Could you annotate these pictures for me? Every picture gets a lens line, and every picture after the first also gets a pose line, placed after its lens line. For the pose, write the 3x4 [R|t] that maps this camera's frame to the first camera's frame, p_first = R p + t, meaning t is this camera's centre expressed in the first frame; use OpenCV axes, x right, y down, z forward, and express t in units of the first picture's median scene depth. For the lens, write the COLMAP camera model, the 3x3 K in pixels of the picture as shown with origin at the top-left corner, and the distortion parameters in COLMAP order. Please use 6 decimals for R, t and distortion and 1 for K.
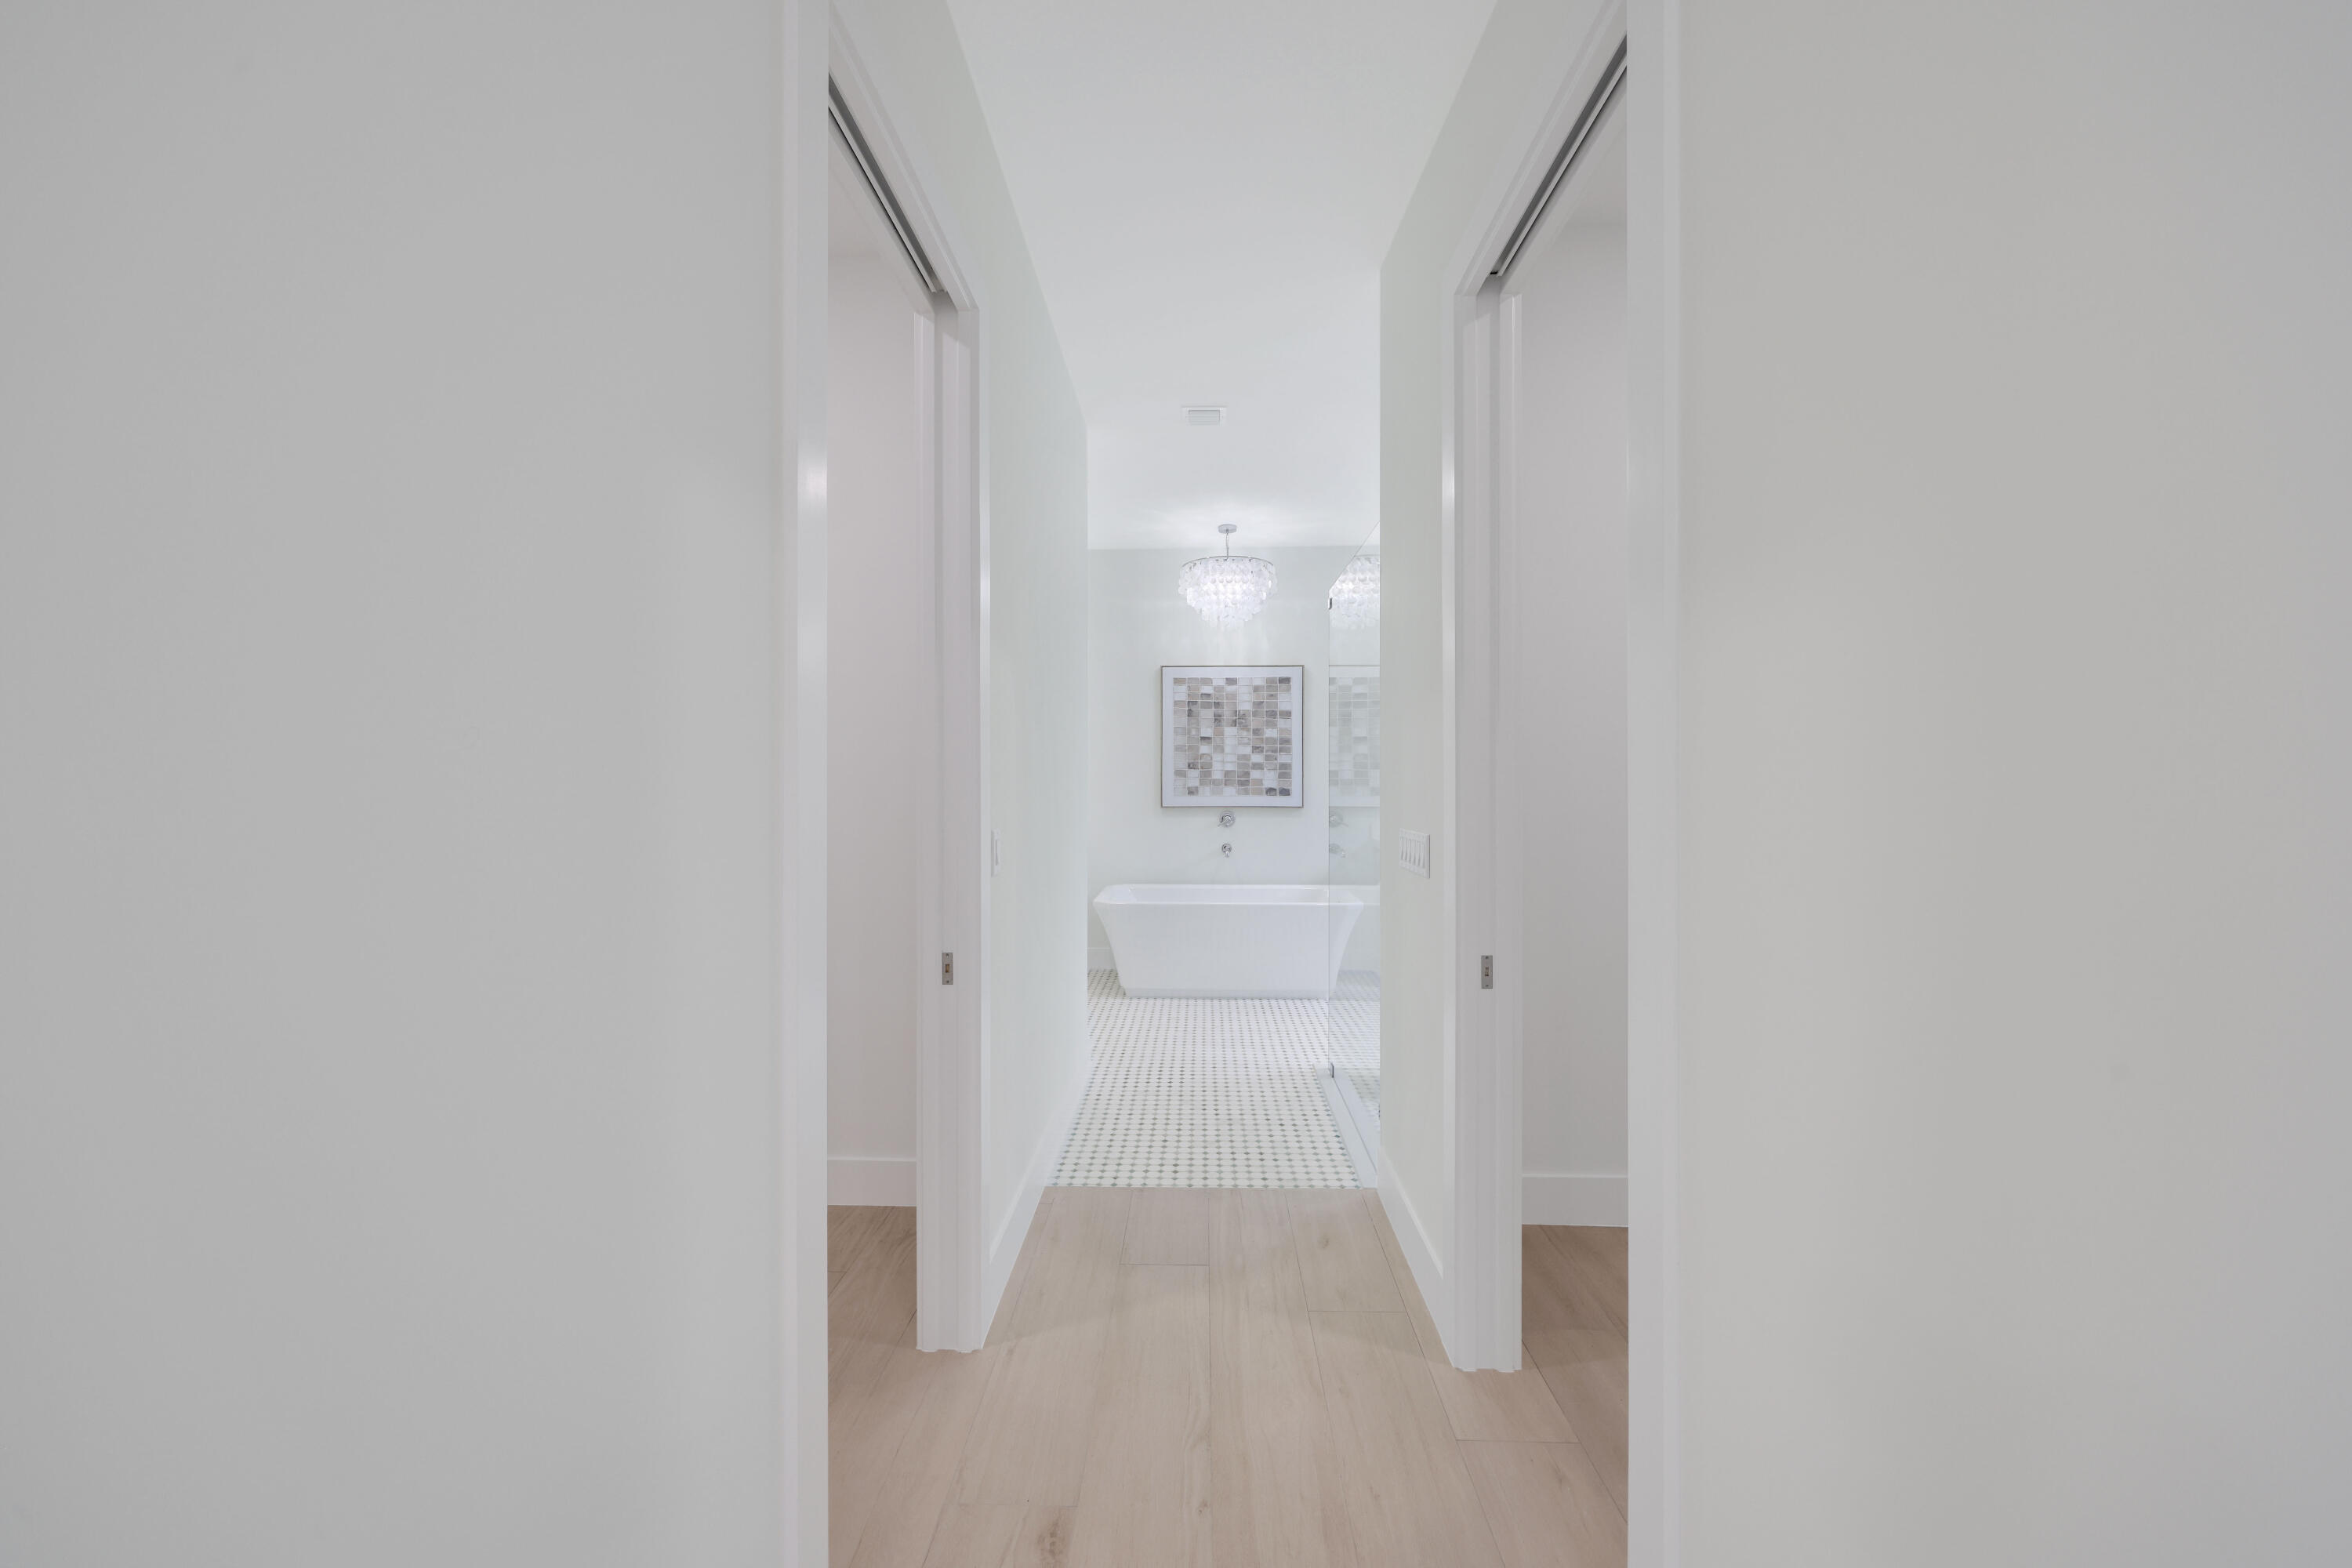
lens RADIAL K [[859.5, 0, 1176.0], [0, 859.5, 784.0], [0, 0, 1]] dist [0.000613, 0.000151]
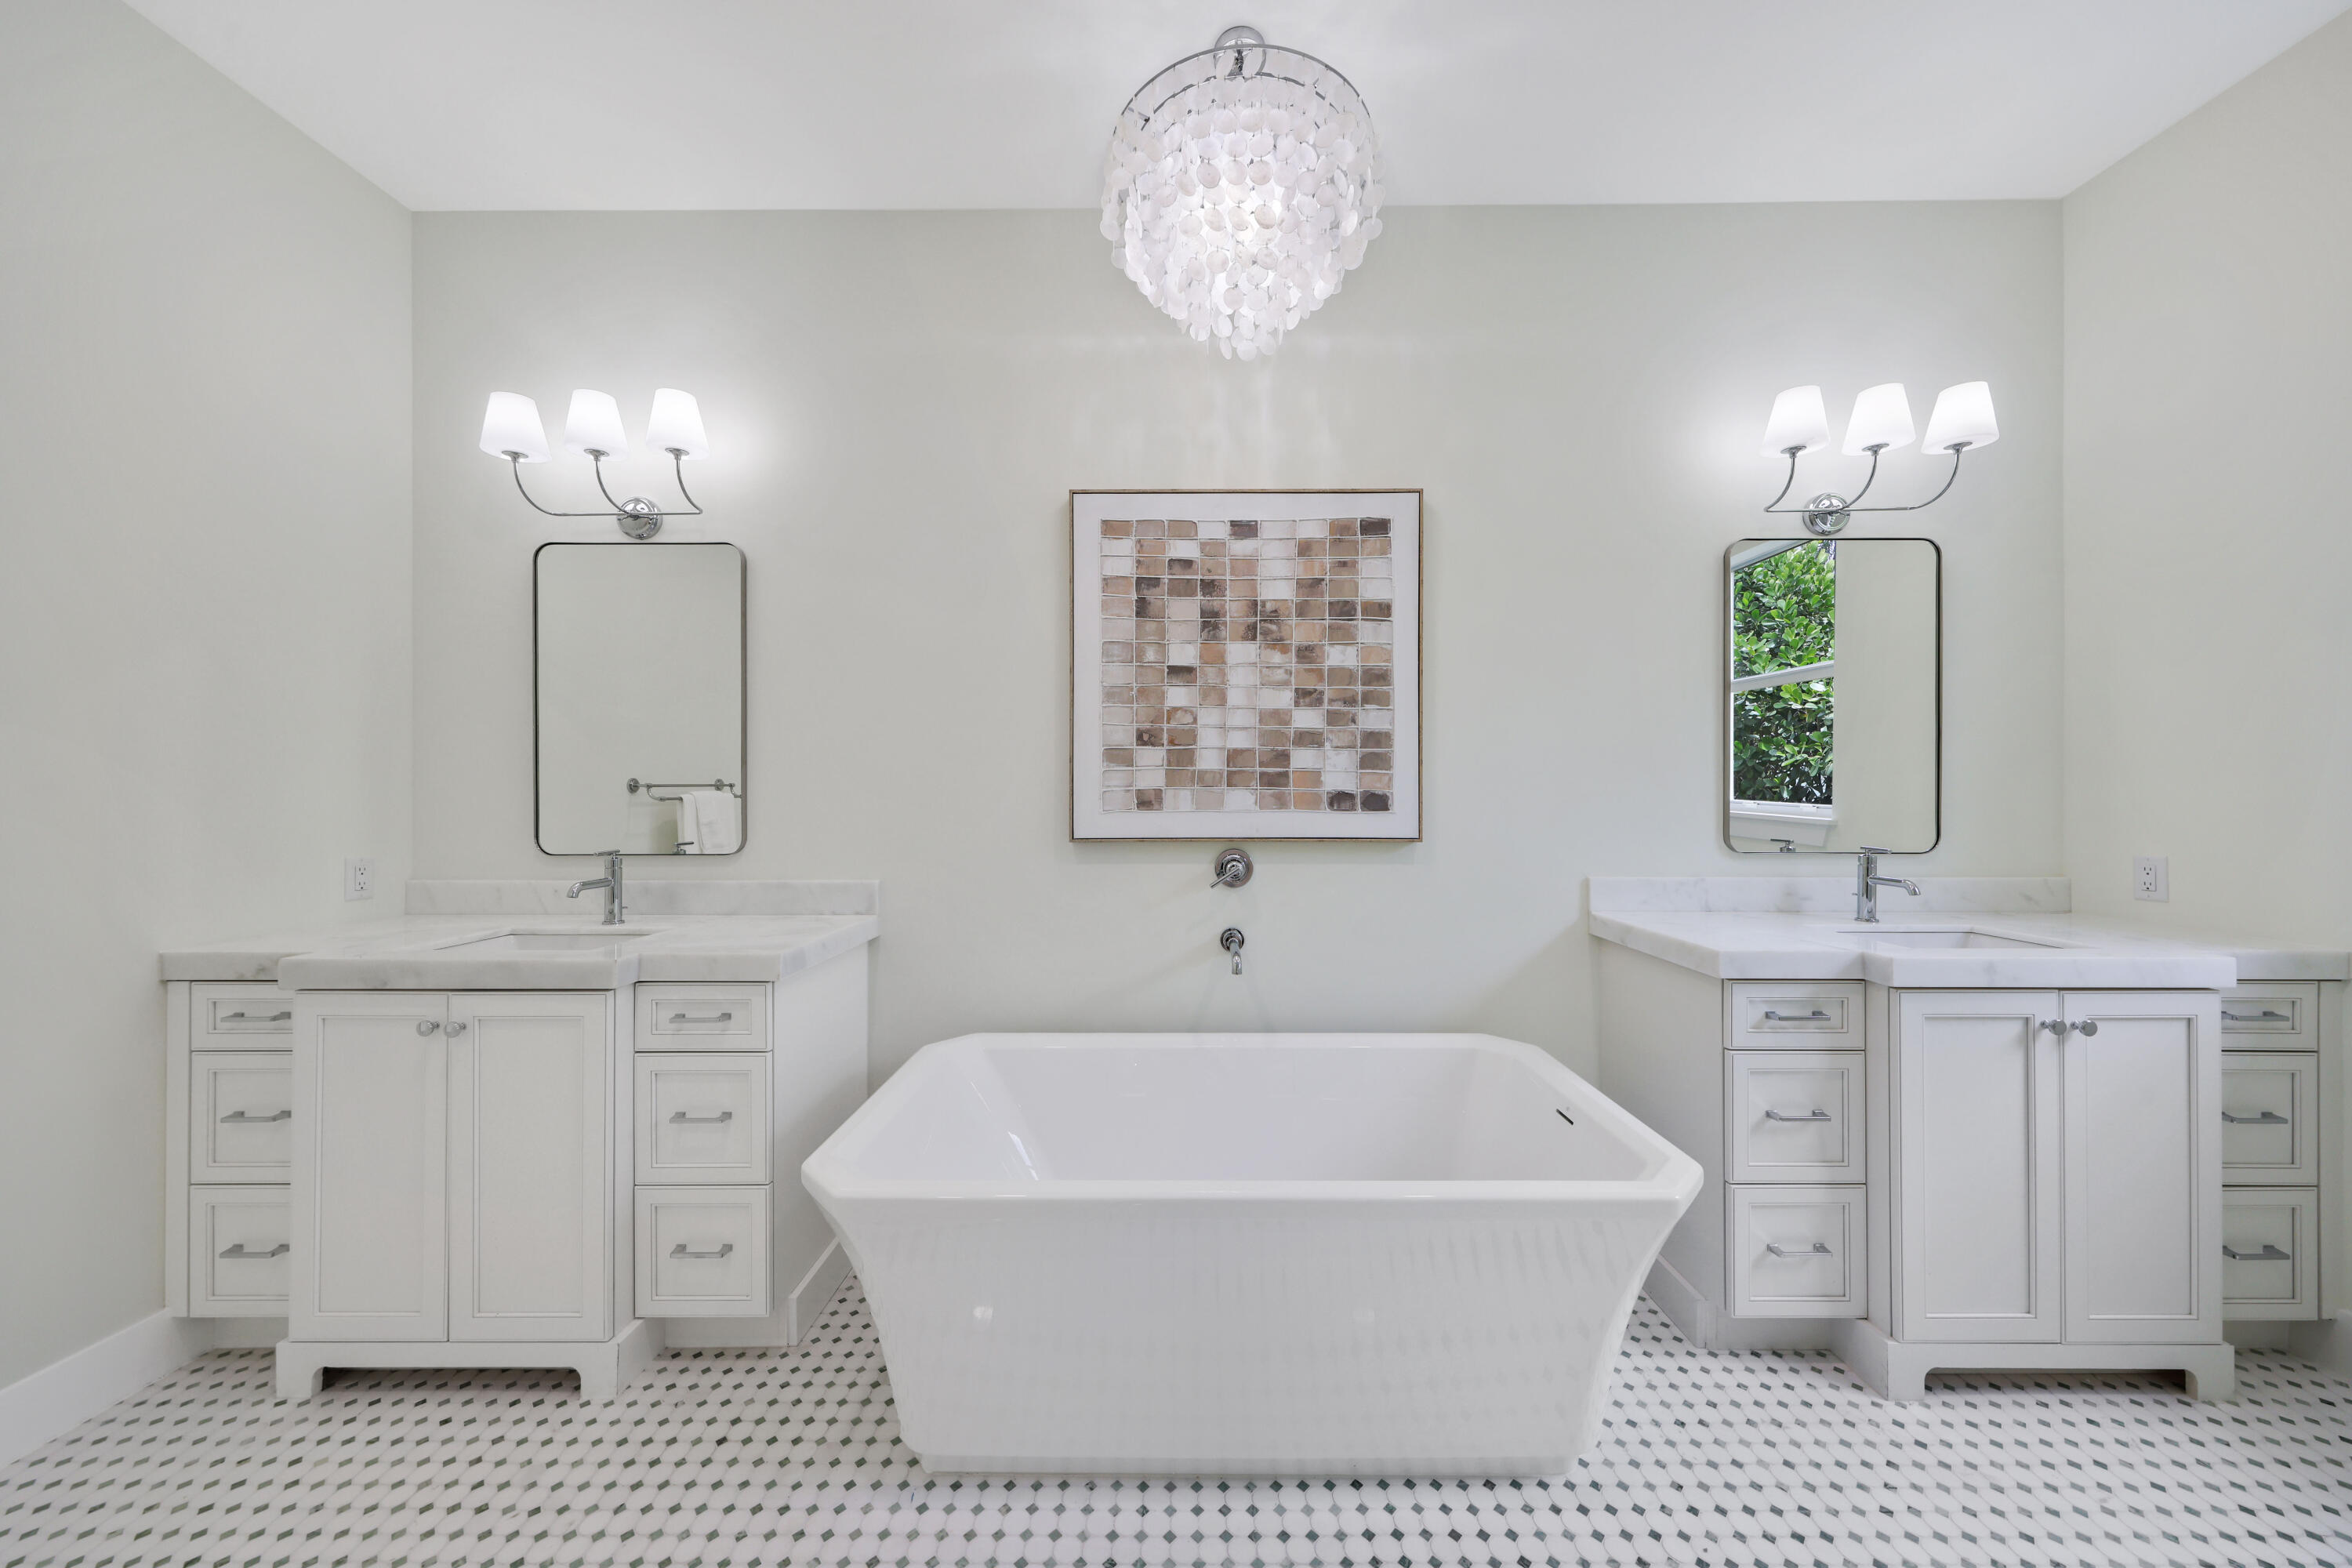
lens RADIAL K [[793.1, 0, 1178.9], [0, 793.1, 794.4], [0, 0, 1]] dist [0.000508, -0.000019]
pose [[0.999709, -0.001556, 0.024077, 0.024638], [0.001587, 0.999998, -0.001275, 0.006096], [-0.024075, 0.001313, 0.999709, 0.626833]]
